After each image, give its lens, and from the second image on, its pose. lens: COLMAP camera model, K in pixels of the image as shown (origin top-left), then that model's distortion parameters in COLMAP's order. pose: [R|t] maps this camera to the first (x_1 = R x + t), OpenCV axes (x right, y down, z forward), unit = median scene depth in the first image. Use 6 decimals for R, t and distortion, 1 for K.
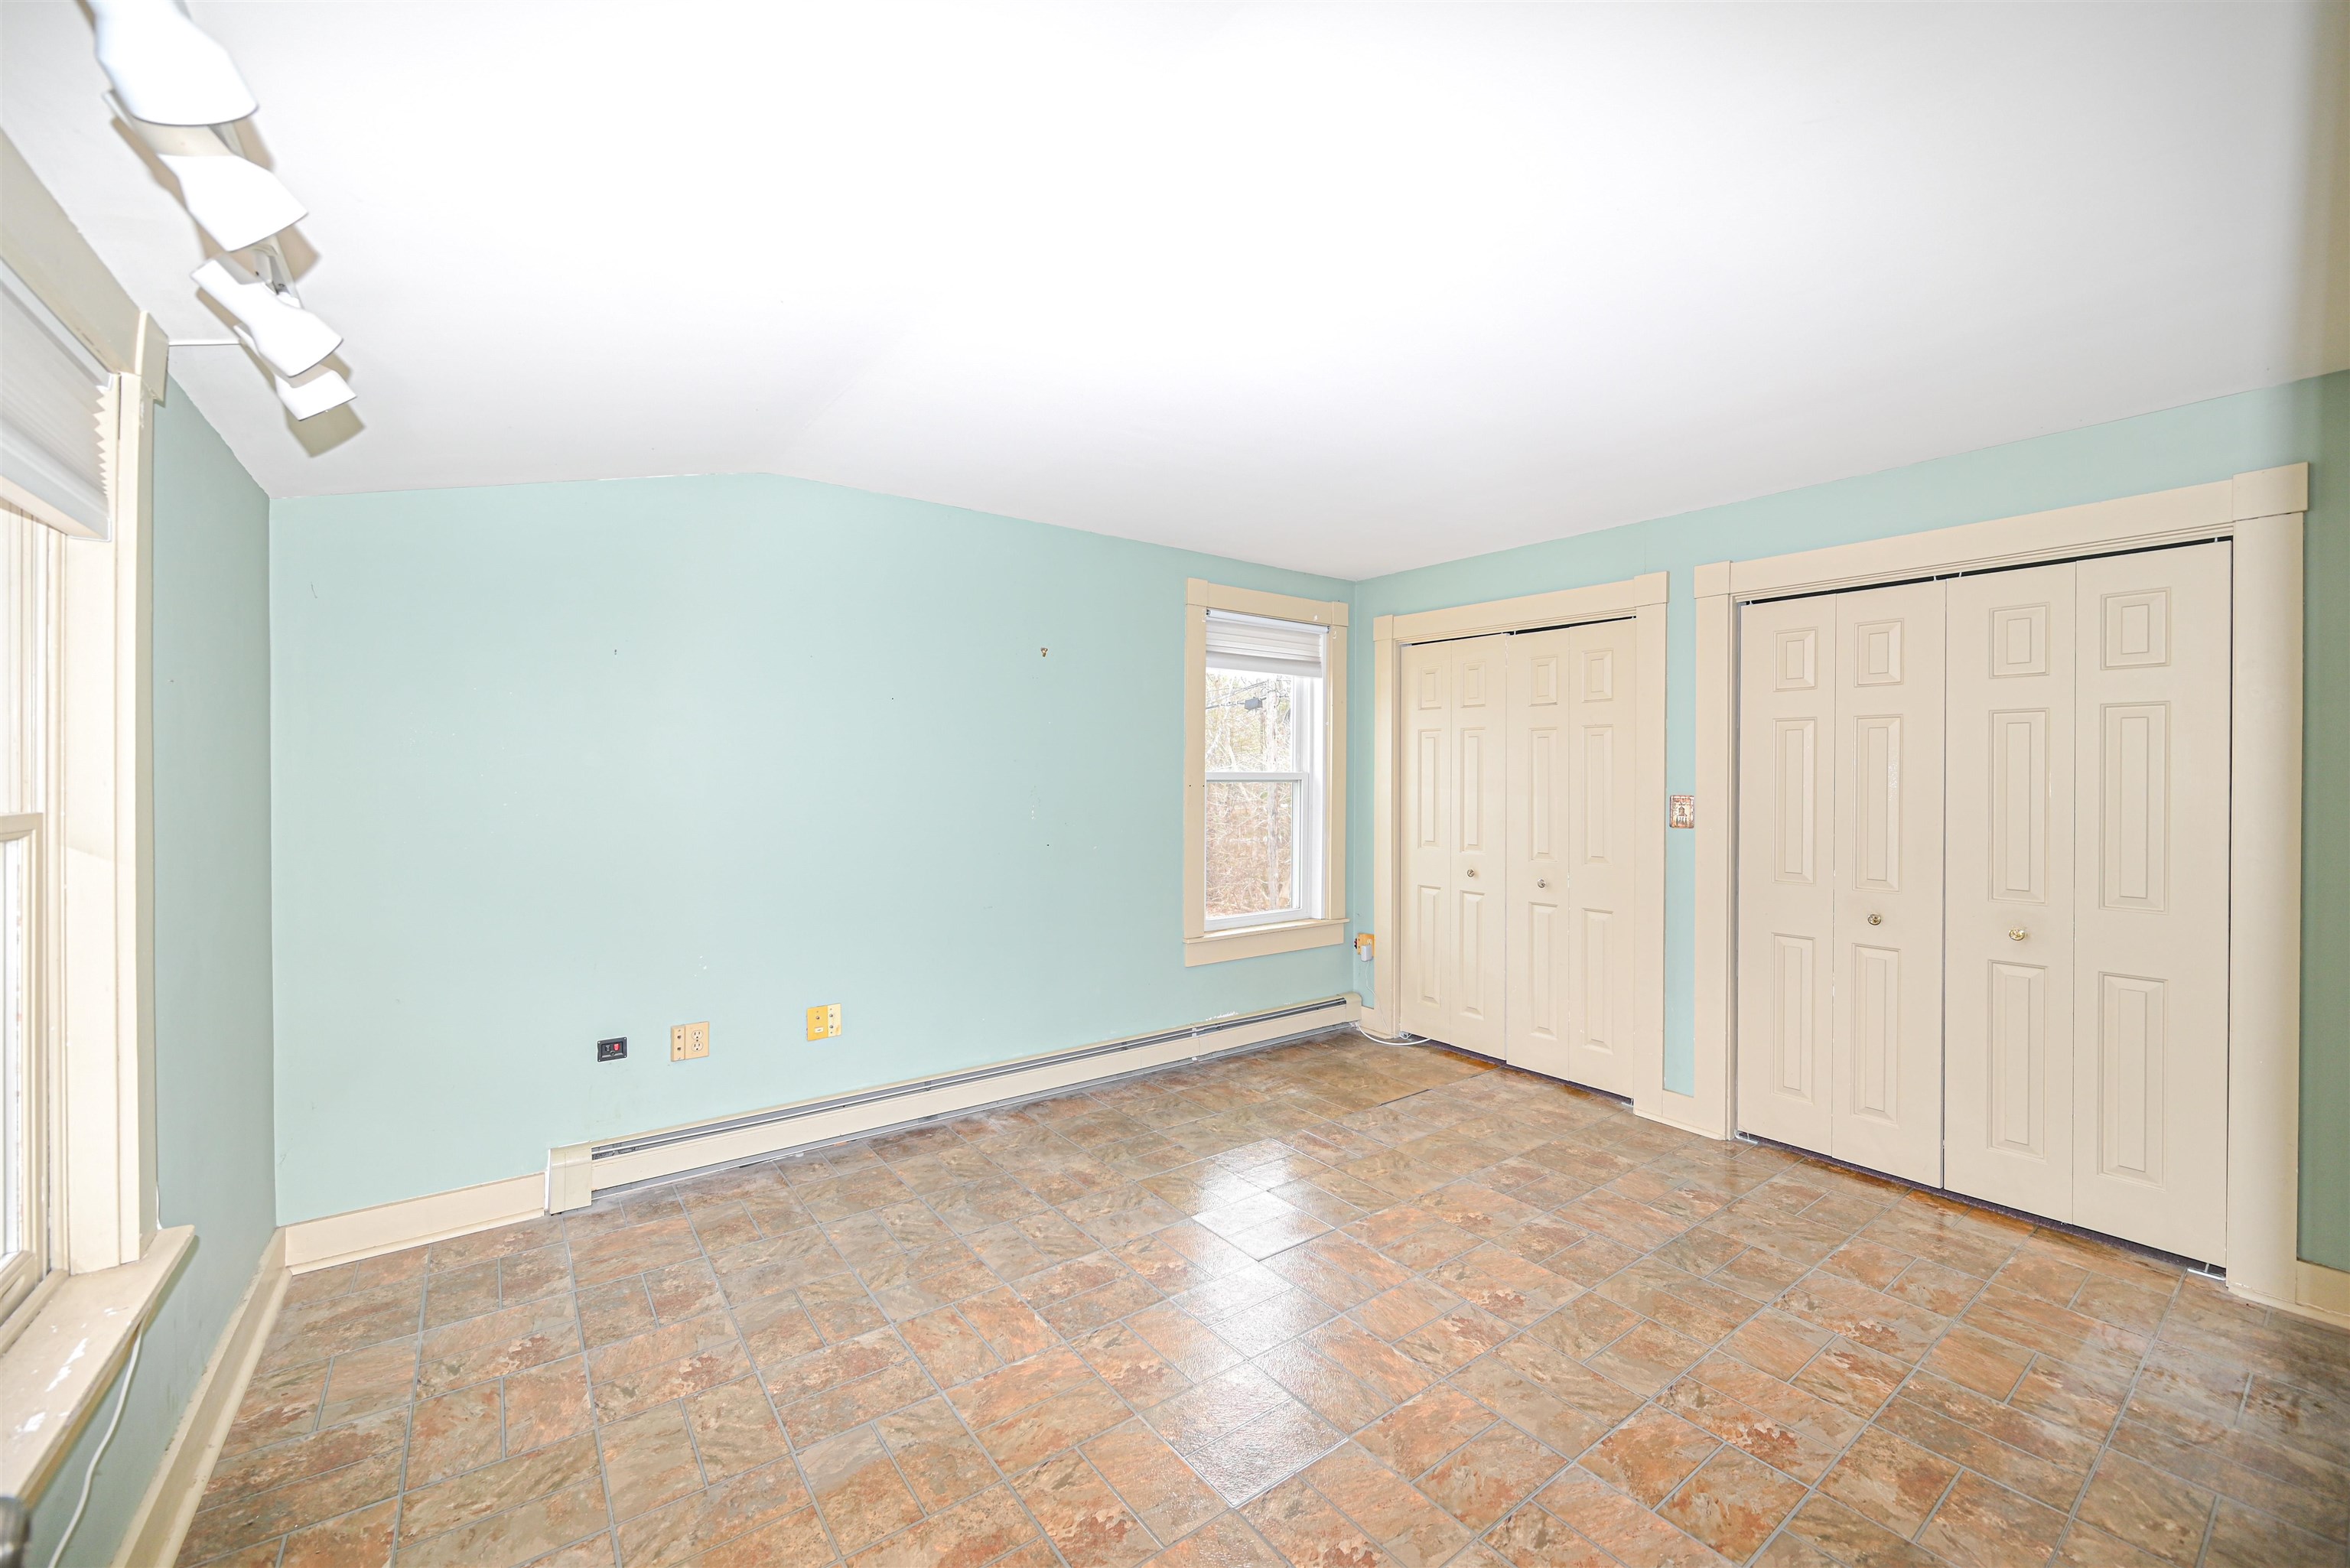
lens RADIAL K [[919.9, 0, 1169.4], [0, 919.9, 775.7], [0, 0, 1]] dist [-0.003738, 0.000653]
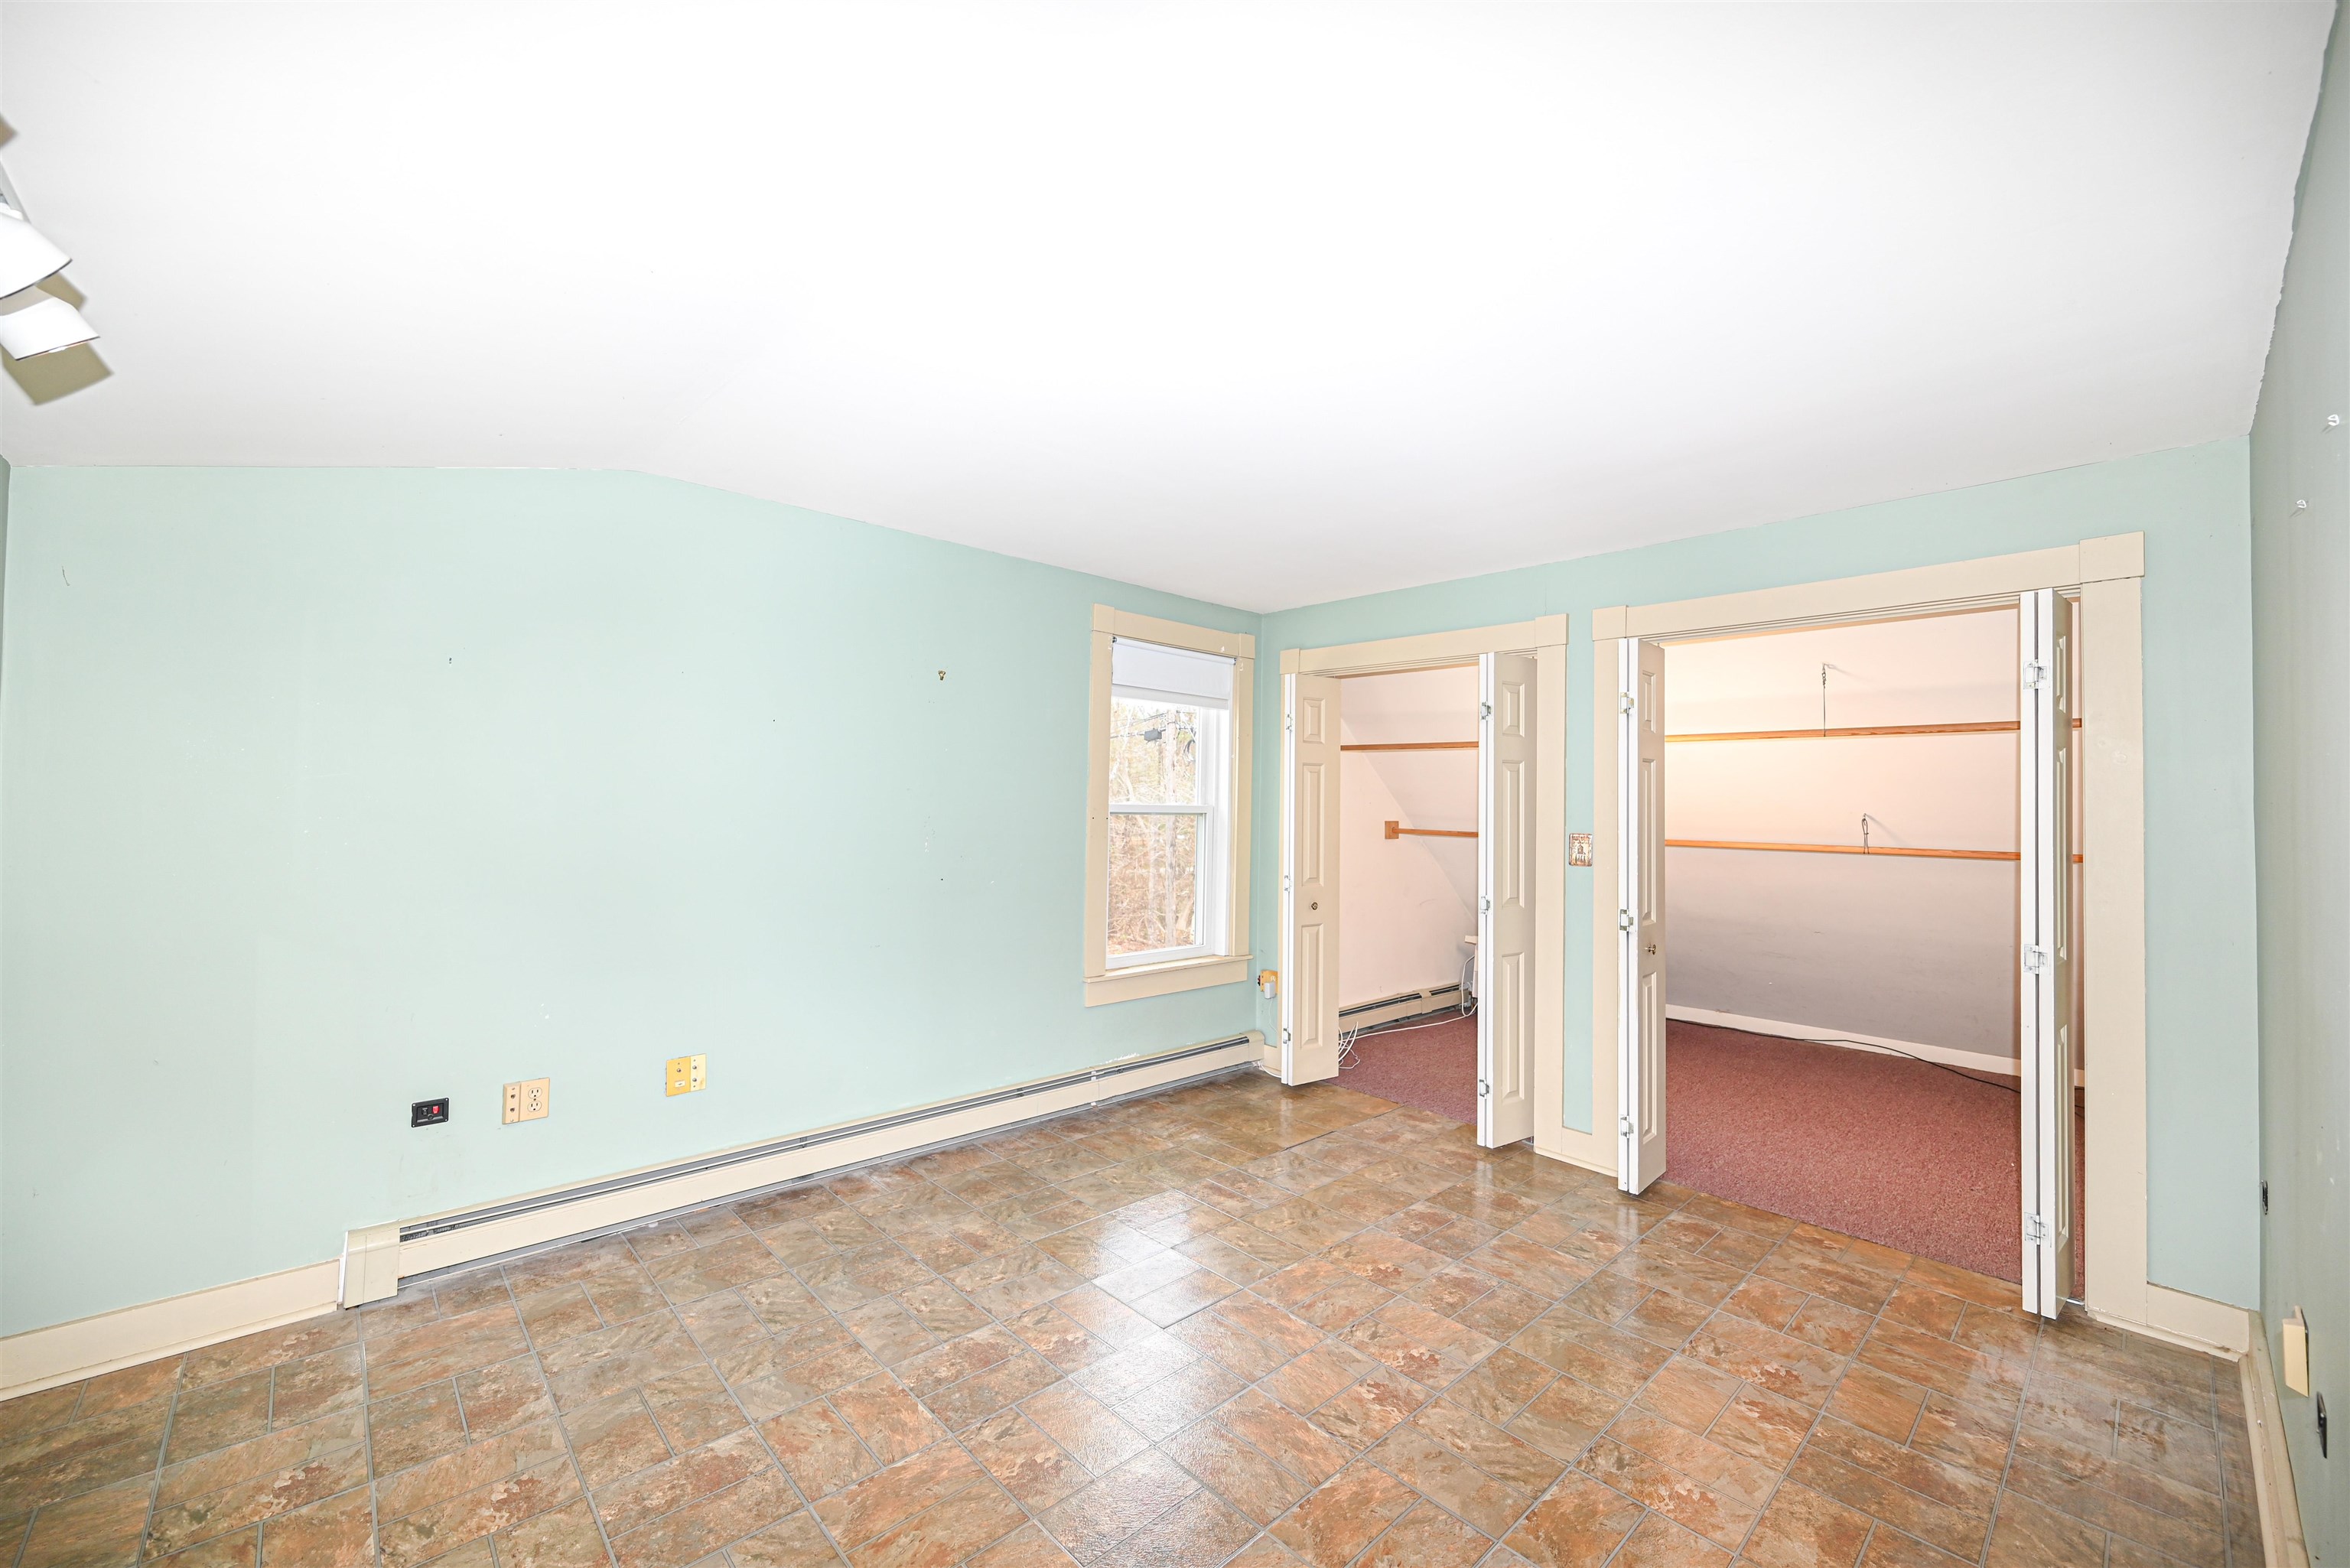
lens RADIAL K [[919.9, 0, 1164.6], [0, 919.9, 780.8], [0, 0, 1]] dist [-0.003738, 0.000653]
pose [[0.994215, 0.016525, 0.106134, -0.010694], [-0.013559, 0.999499, -0.028603, -0.002550], [-0.106553, 0.026998, 0.993940, 0.055829]]
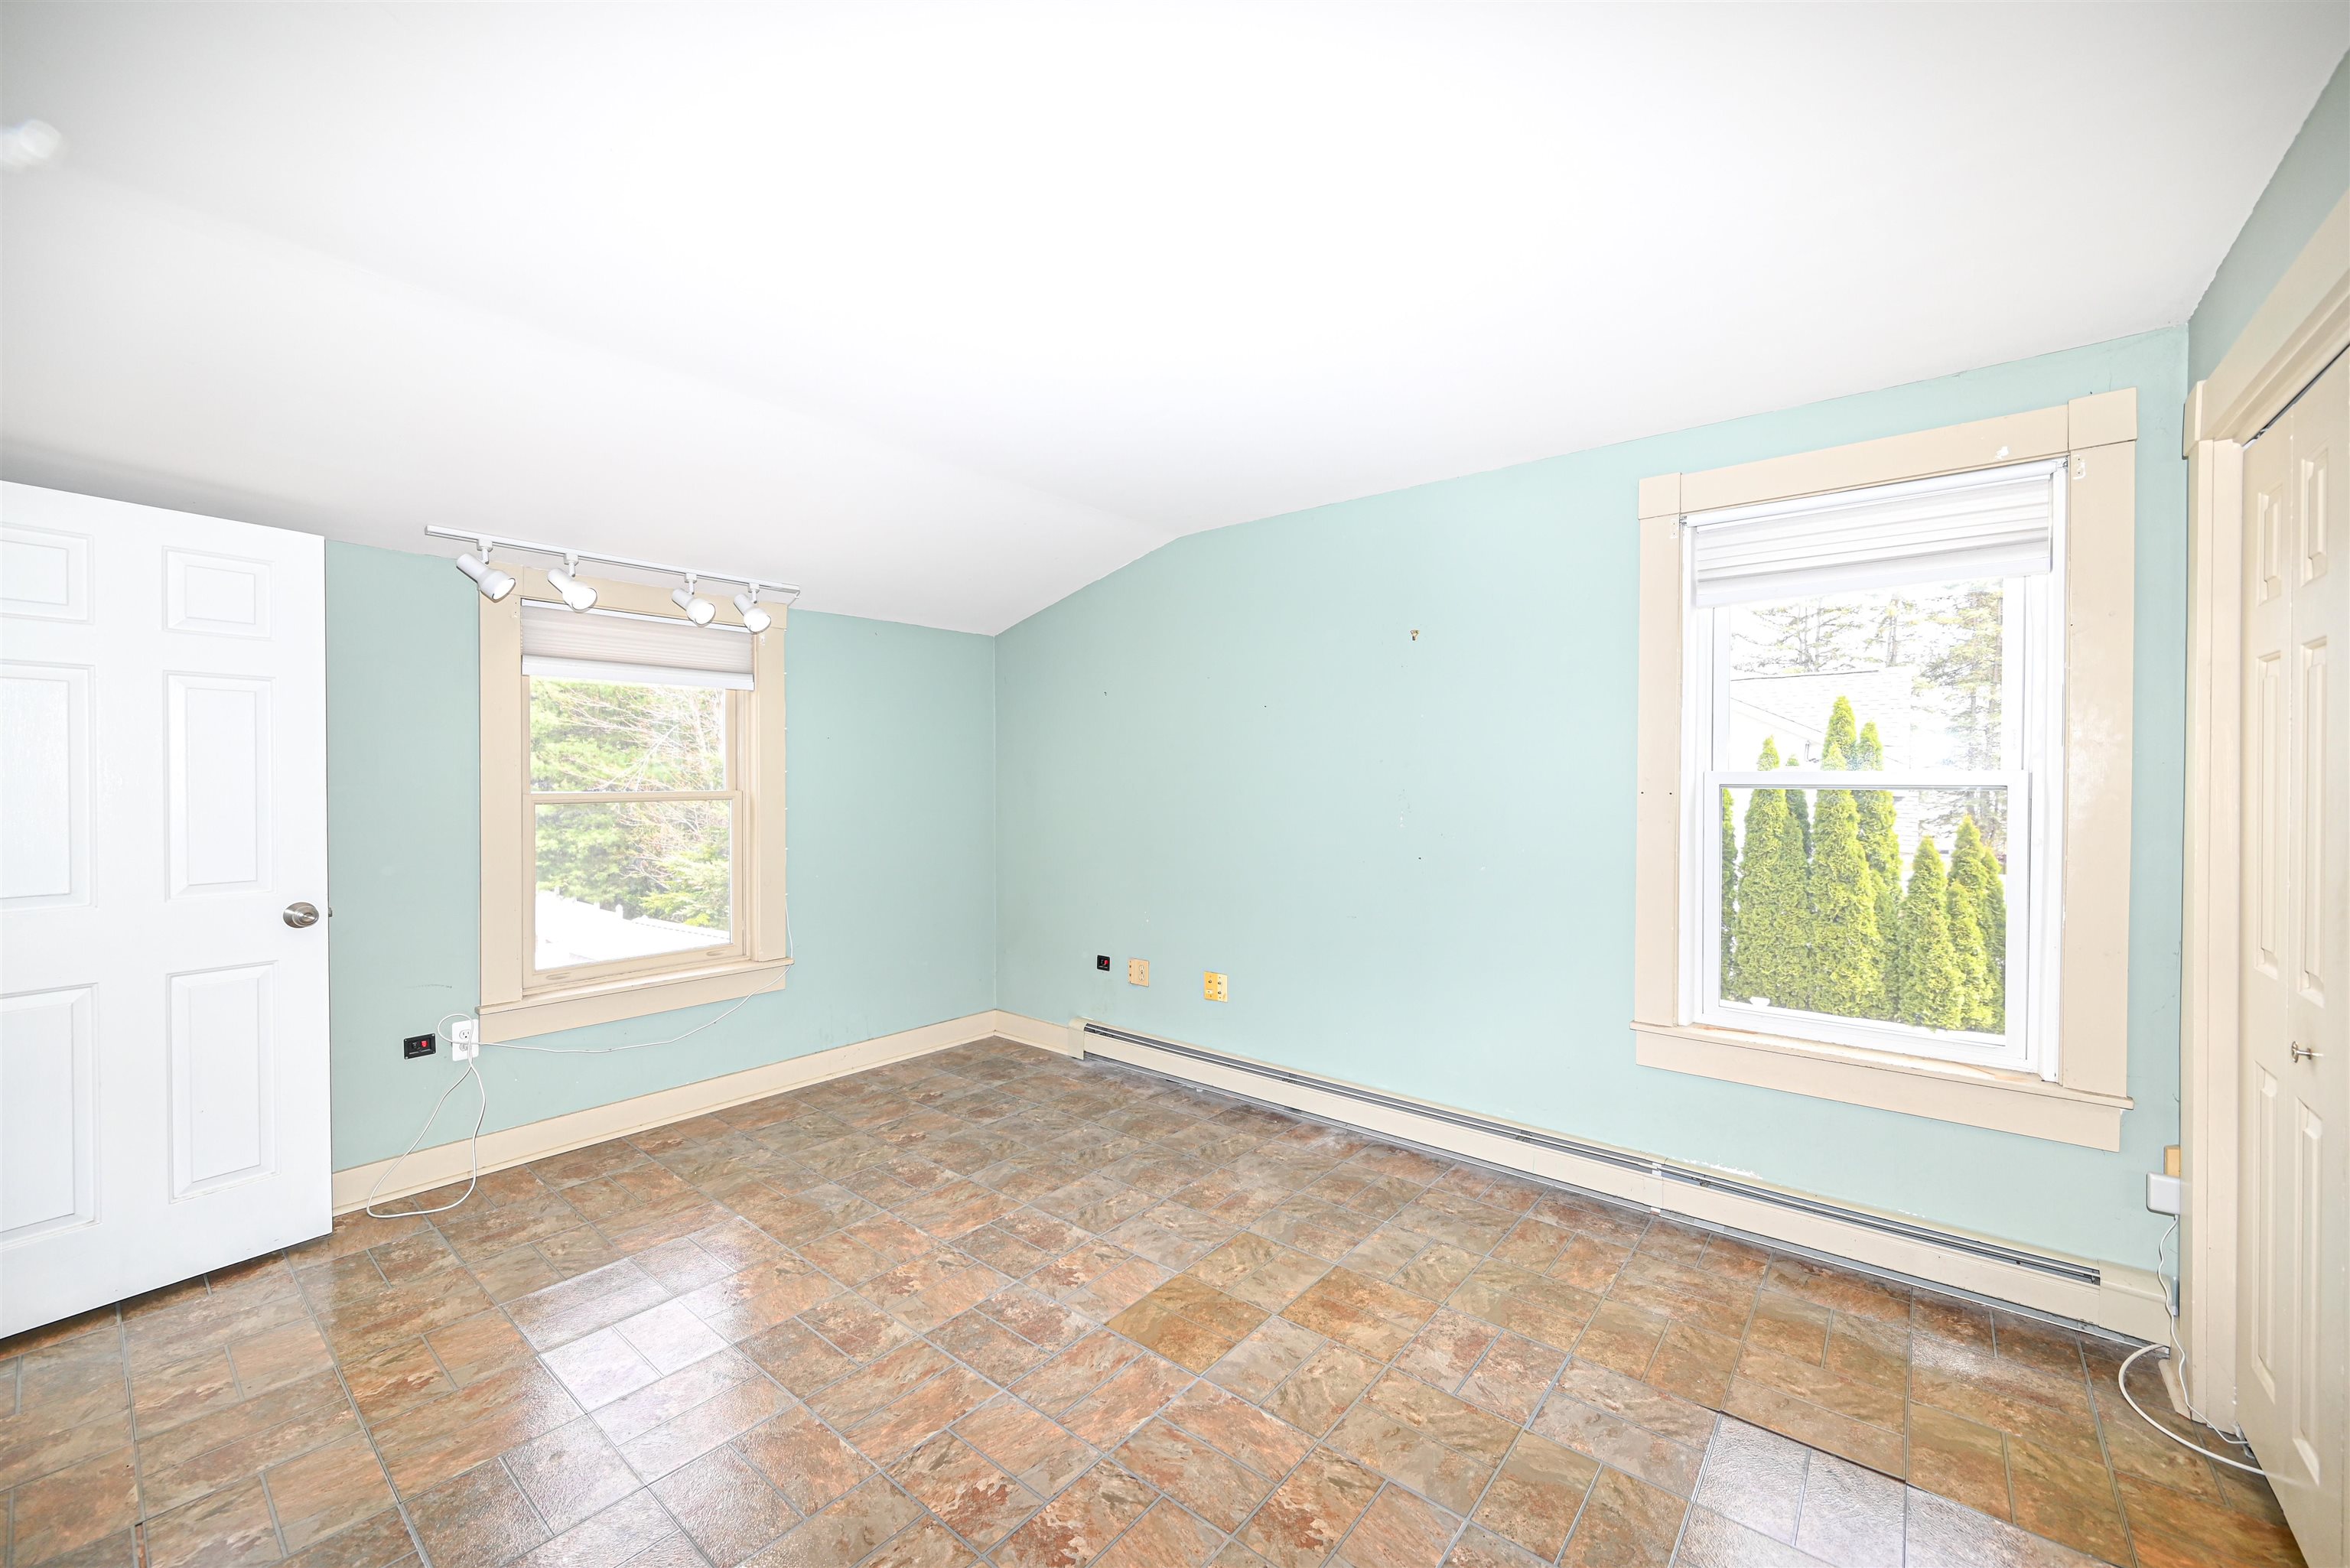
lens RADIAL K [[919.9, 0, 1171.6], [0, 919.9, 780.8], [0, 0, 1]] dist [-0.003738, 0.000653]
pose [[0.242172, 0.002414, -0.970230, 0.985769], [-0.000183, 0.999997, 0.002442, 0.001989], [0.970233, -0.000414, 0.242172, 0.864737]]
